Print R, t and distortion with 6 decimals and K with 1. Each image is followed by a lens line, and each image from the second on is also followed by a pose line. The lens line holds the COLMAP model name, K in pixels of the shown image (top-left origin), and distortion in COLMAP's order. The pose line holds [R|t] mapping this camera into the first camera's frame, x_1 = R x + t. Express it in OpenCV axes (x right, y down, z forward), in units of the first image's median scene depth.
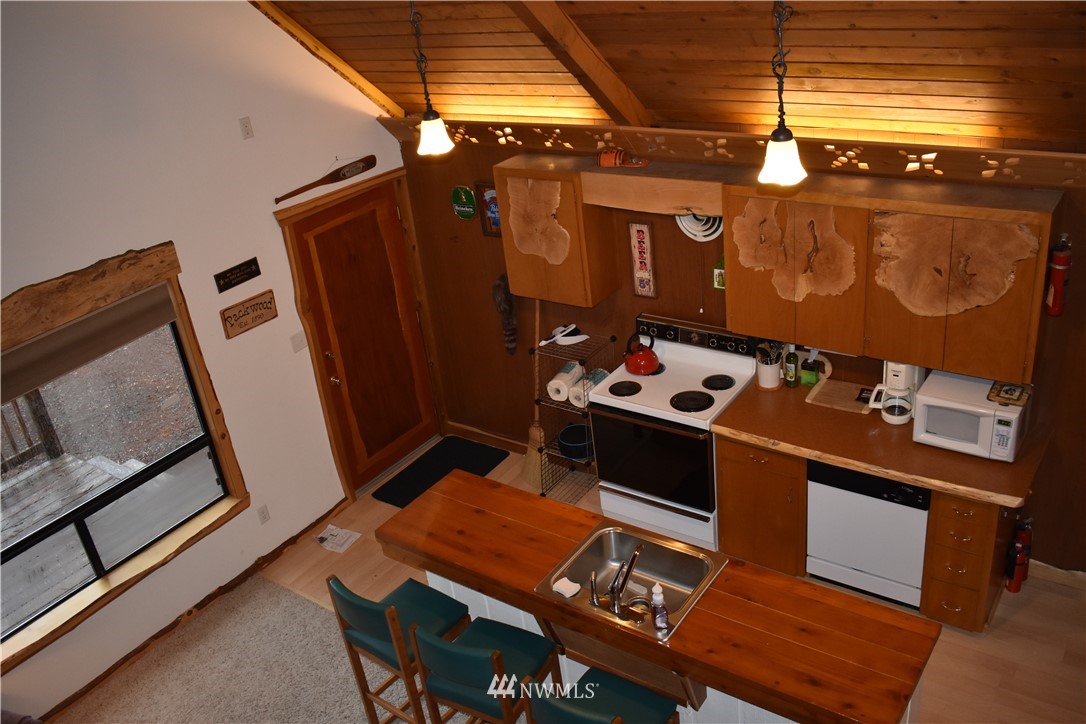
lens RADIAL K [[953.6, 0, 543.7], [0, 953.6, 362.0], [0, 0, 1]] dist [-0.067252, 0.000089]
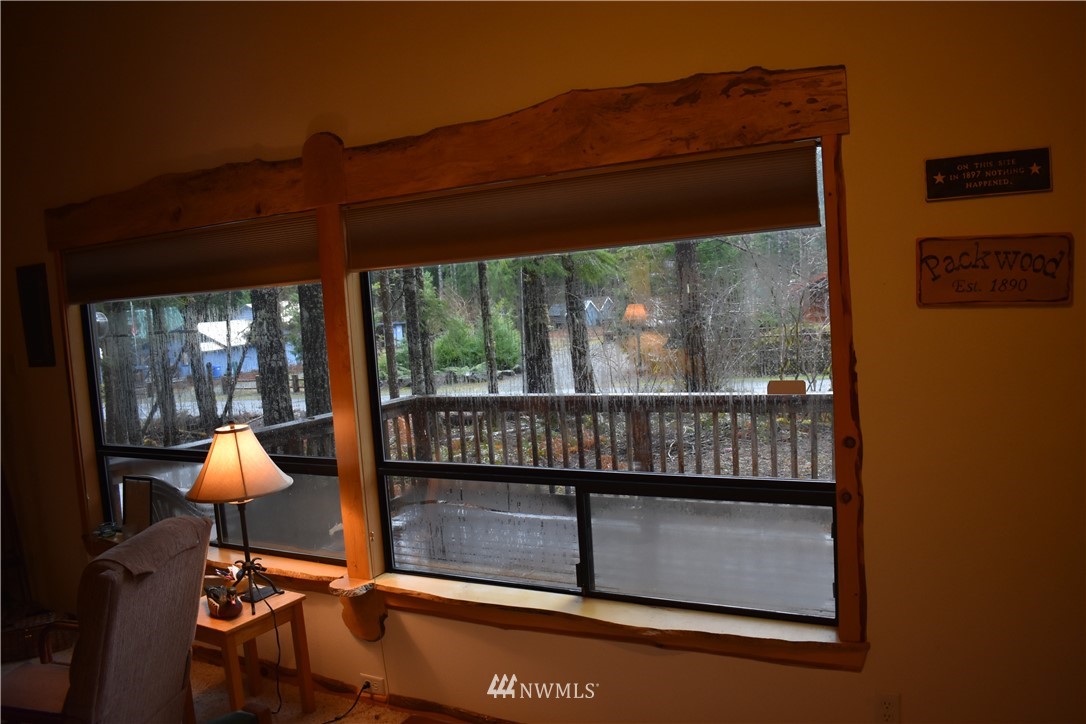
lens RADIAL K [[860.7, 0, 544.1], [0, 860.7, 362.7], [0, 0, 1]] dist [-0.096822, 0.016599]
pose [[0.126344, 0.195360, -0.972559, 0.052287], [-0.393064, 0.910026, 0.131736, 0.019565], [0.910790, 0.365633, 0.191765, 0.765379]]
